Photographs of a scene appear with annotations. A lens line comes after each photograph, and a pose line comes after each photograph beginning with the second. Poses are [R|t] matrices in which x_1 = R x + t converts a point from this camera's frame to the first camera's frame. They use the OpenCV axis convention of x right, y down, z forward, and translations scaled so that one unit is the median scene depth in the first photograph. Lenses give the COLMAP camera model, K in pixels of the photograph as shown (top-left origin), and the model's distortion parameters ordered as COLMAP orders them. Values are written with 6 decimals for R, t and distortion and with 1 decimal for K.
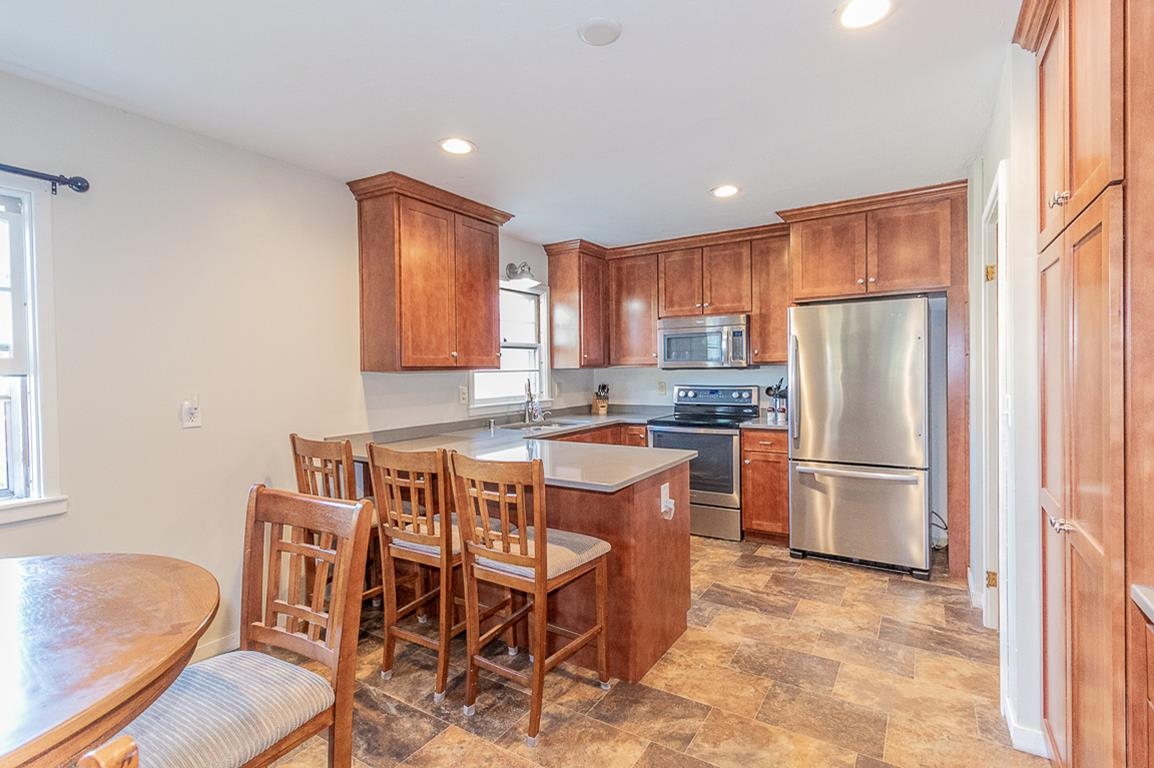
lens RADIAL K [[545.1, 0, 588.6], [0, 545.1, 385.7], [0, 0, 1]] dist [-0.000503, 0.002389]
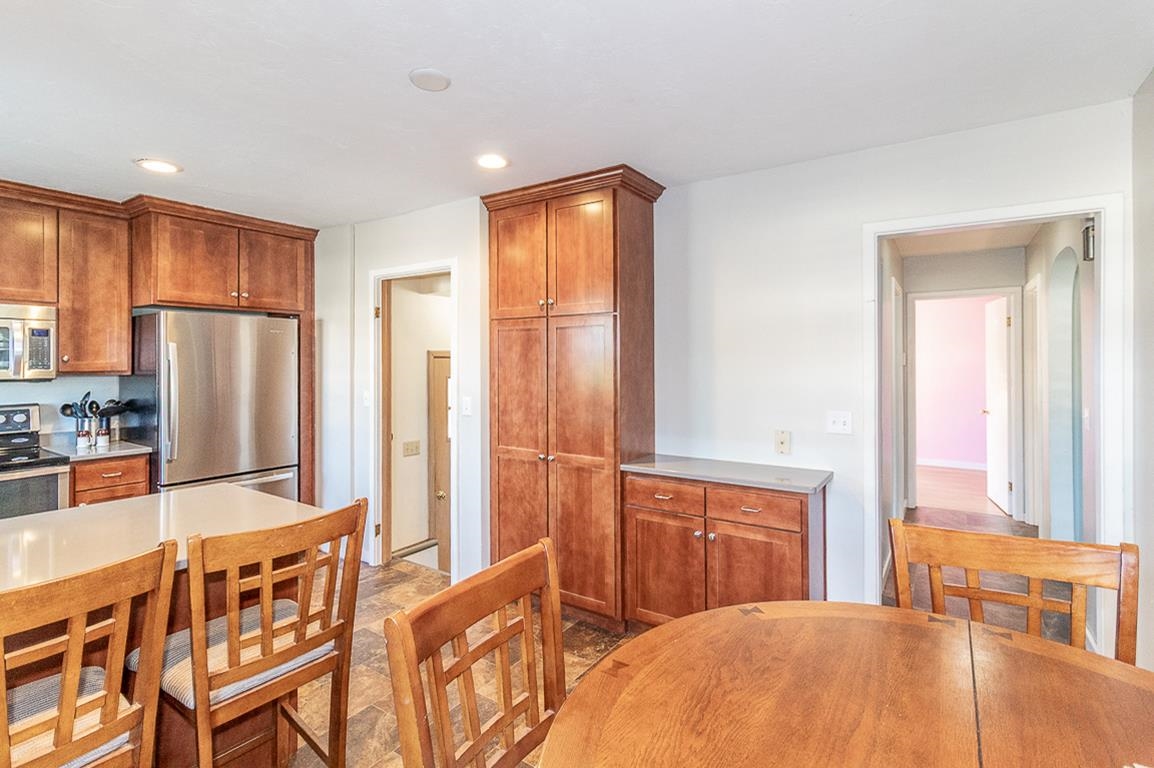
lens RADIAL K [[545.1, 0, 585.8], [0, 545.1, 351.6], [0, 0, 1]] dist [-0.000503, 0.002389]
pose [[0.019873, 0.032371, 0.999278, -0.453904], [0.027052, 0.999092, -0.032903, -0.029152], [-0.999436, 0.027686, 0.018980, 0.289980]]
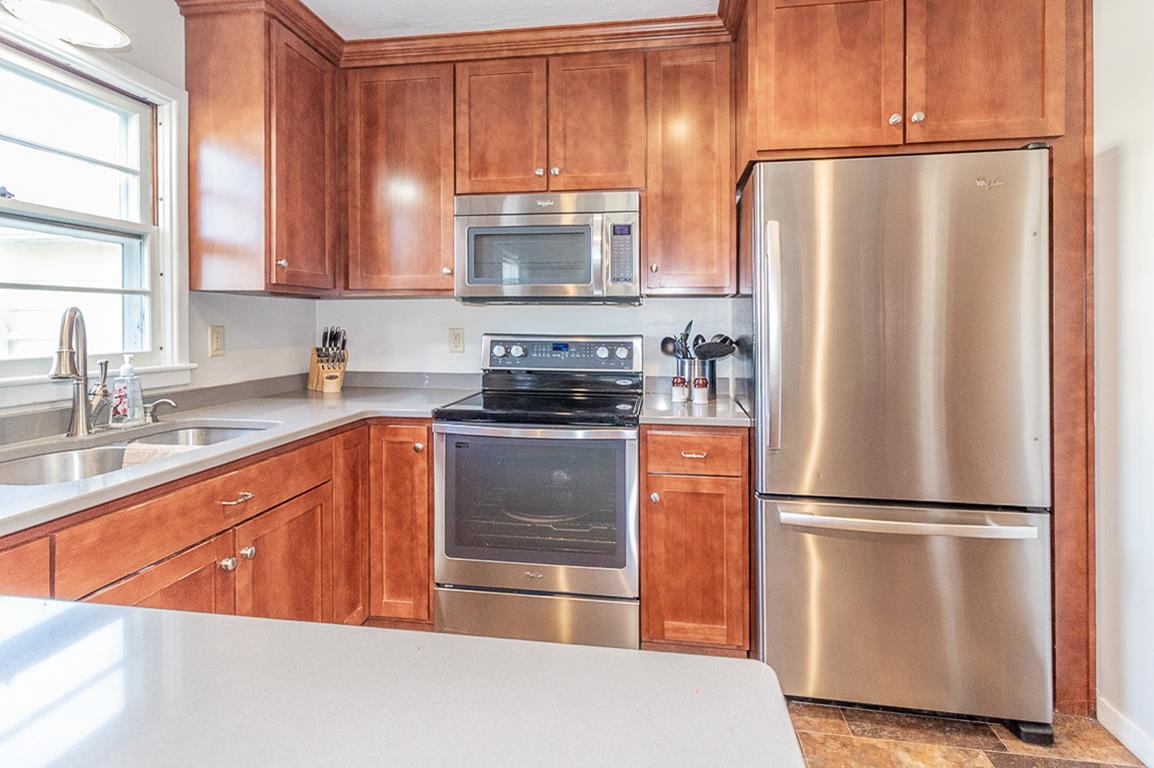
lens RADIAL K [[545.1, 0, 578.0], [0, 545.1, 331.4], [0, 0, 1]] dist [-0.000503, 0.002389]
pose [[0.918462, 0.011353, 0.395345, 0.044808], [-0.003943, 0.999801, -0.019552, 0.007403], [-0.395489, 0.016399, 0.918324, 0.598633]]
